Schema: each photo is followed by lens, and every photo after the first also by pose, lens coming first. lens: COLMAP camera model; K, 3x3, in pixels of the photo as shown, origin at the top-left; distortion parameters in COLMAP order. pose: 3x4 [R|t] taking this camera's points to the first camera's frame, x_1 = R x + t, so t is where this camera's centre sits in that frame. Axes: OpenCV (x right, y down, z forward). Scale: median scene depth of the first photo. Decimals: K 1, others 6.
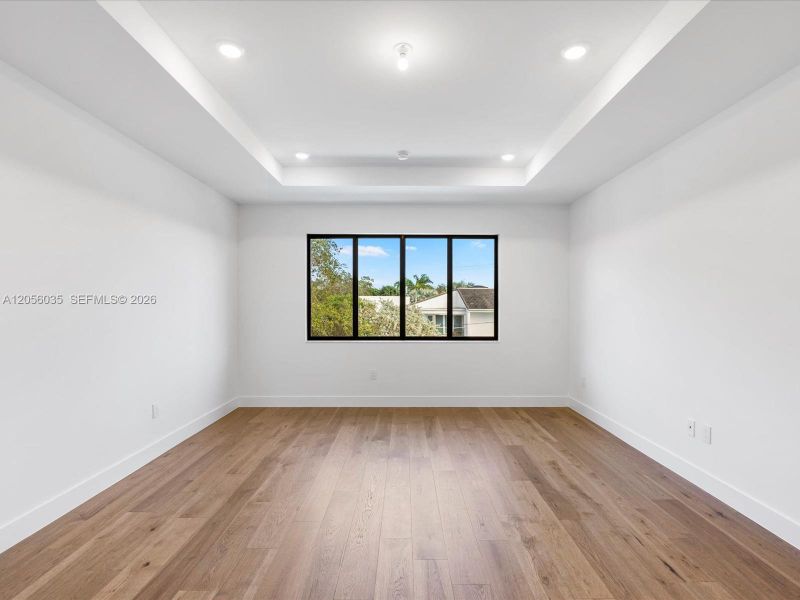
lens RADIAL K [[412.6, 0, 403.0], [0, 412.6, 306.4], [0, 0, 1]] dist [-0.002539, 0.002063]
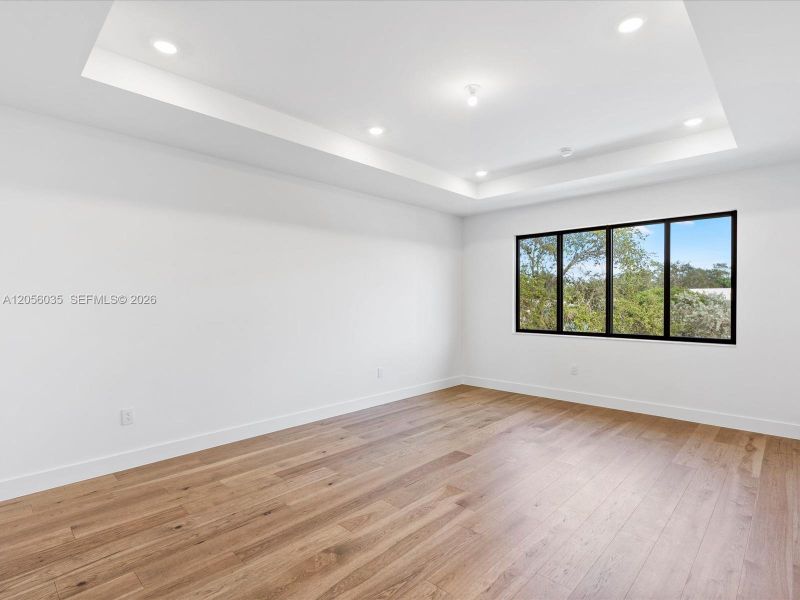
lens RADIAL K [[412.6, 0, 403.0], [0, 412.6, 306.4], [0, 0, 1]] dist [-0.002539, 0.002063]
pose [[0.725740, 0.007238, -0.687931, 0.336053], [0.001243, 0.999929, 0.011832, -0.000769], [0.687968, -0.009442, 0.725679, -0.007354]]
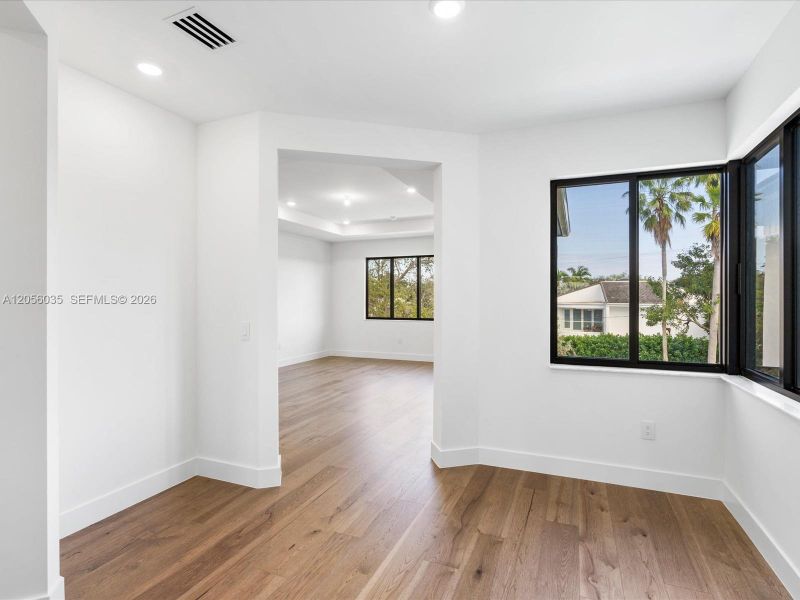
lens RADIAL K [[412.6, 0, 403.0], [0, 412.6, 306.4], [0, 0, 1]] dist [-0.002539, 0.002063]
pose [[0.922173, 0.007688, -0.386702, 0.629488], [-0.001810, 0.999877, 0.015562, 0.000964], [0.386774, -0.013651, 0.922074, -0.577734]]
